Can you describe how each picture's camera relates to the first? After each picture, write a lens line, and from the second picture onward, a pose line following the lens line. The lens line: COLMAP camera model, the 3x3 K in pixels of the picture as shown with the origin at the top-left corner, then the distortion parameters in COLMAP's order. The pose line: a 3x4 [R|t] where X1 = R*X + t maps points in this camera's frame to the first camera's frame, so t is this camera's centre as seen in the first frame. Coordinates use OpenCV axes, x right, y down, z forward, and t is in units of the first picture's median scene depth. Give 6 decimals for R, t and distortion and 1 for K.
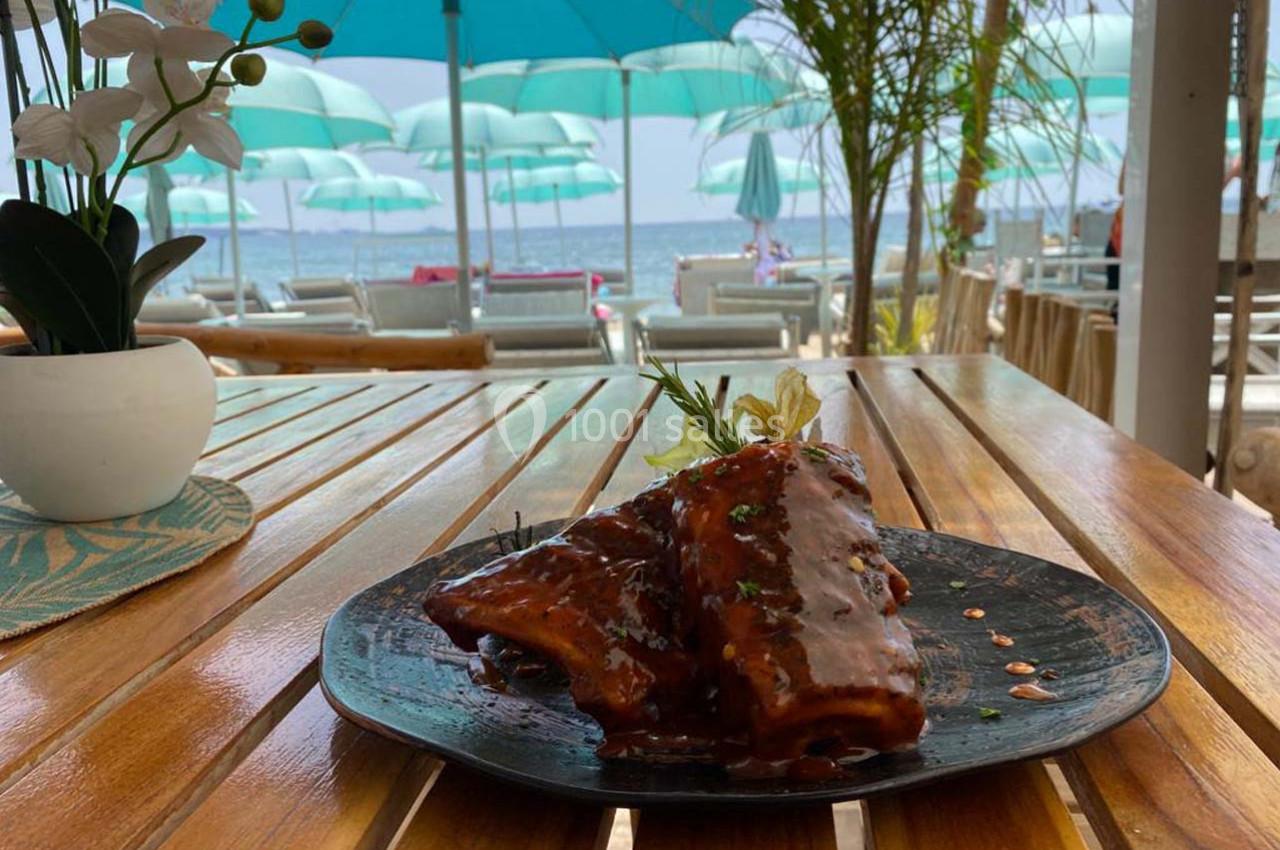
lens RADIAL K [[984.5, 0, 647.7], [0, 984.5, 421.0], [0, 0, 1]] dist [0.013770, -0.008030]
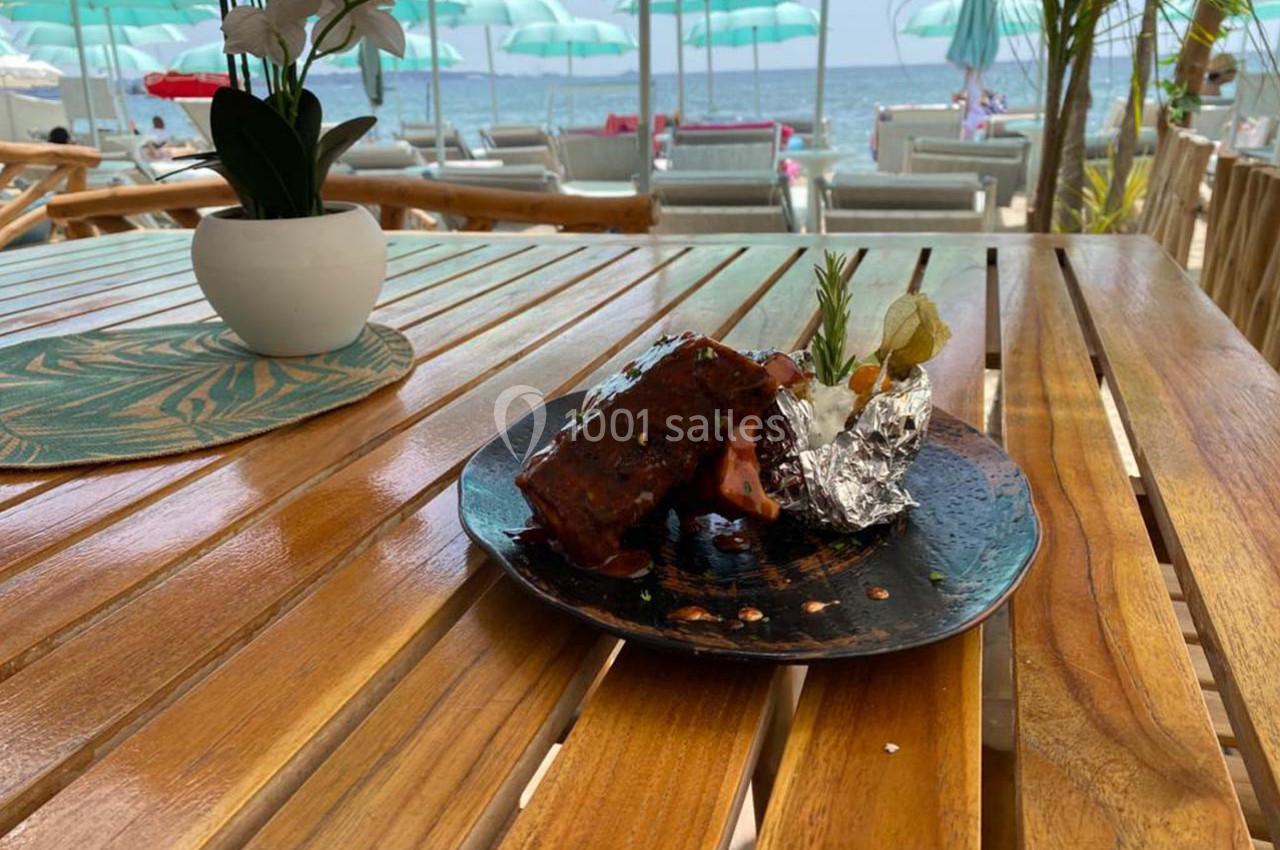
lens RADIAL K [[976.0, 0, 640.0], [0, 976.0, 425.0], [0, 0, 1]] dist [0.013475, -0.004085]
pose [[0.979958, 0.071432, -0.185954, 0.091149], [-0.042589, 0.987040, 0.154722, -0.020500], [0.194596, -0.143701, 0.970300, -0.102152]]
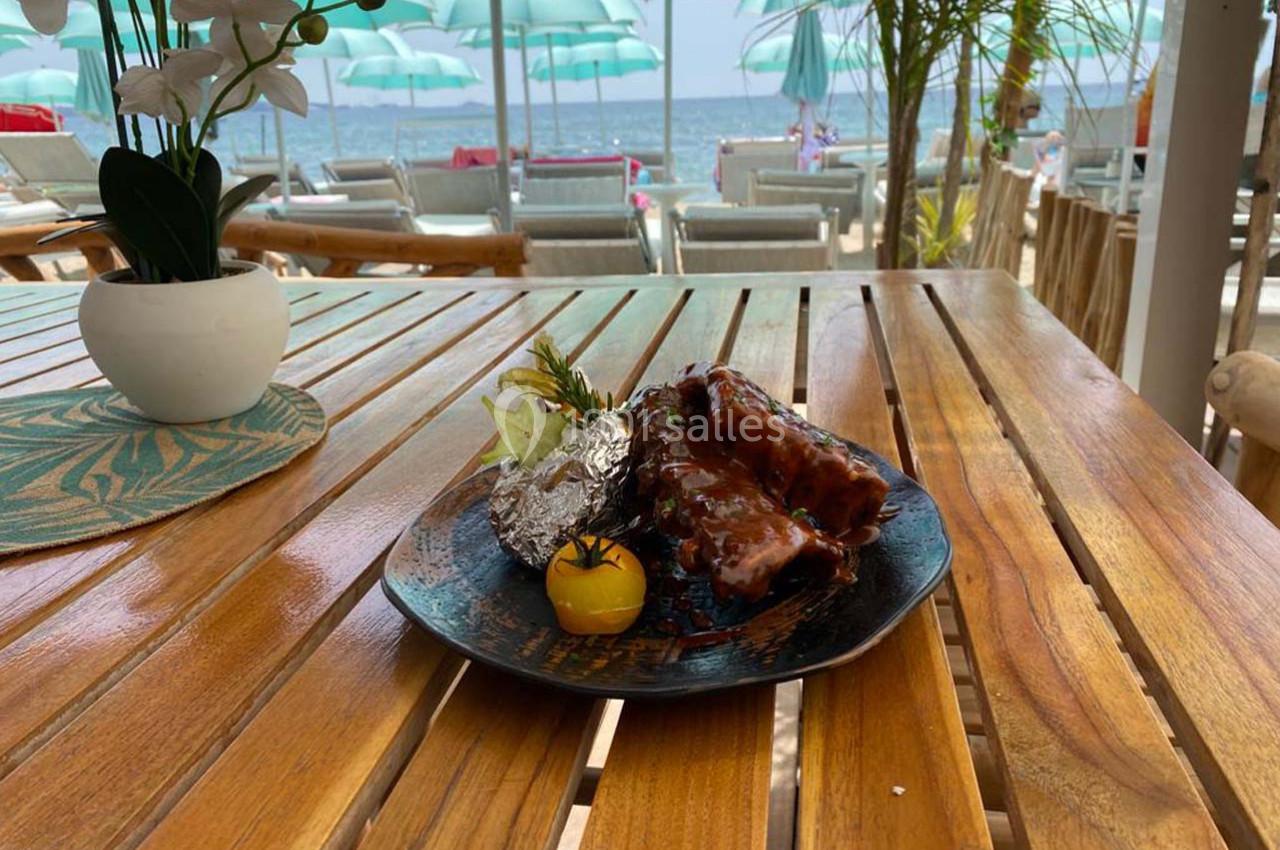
lens RADIAL K [[976.0, 0, 640.0], [0, 976.0, 425.0], [0, 0, 1]] dist [0.013475, -0.004085]
pose [[0.998784, 0.020639, -0.044770, 0.023604], [-0.015071, 0.992500, 0.121314, -0.043148], [0.046938, -0.120491, 0.991604, -0.124340]]
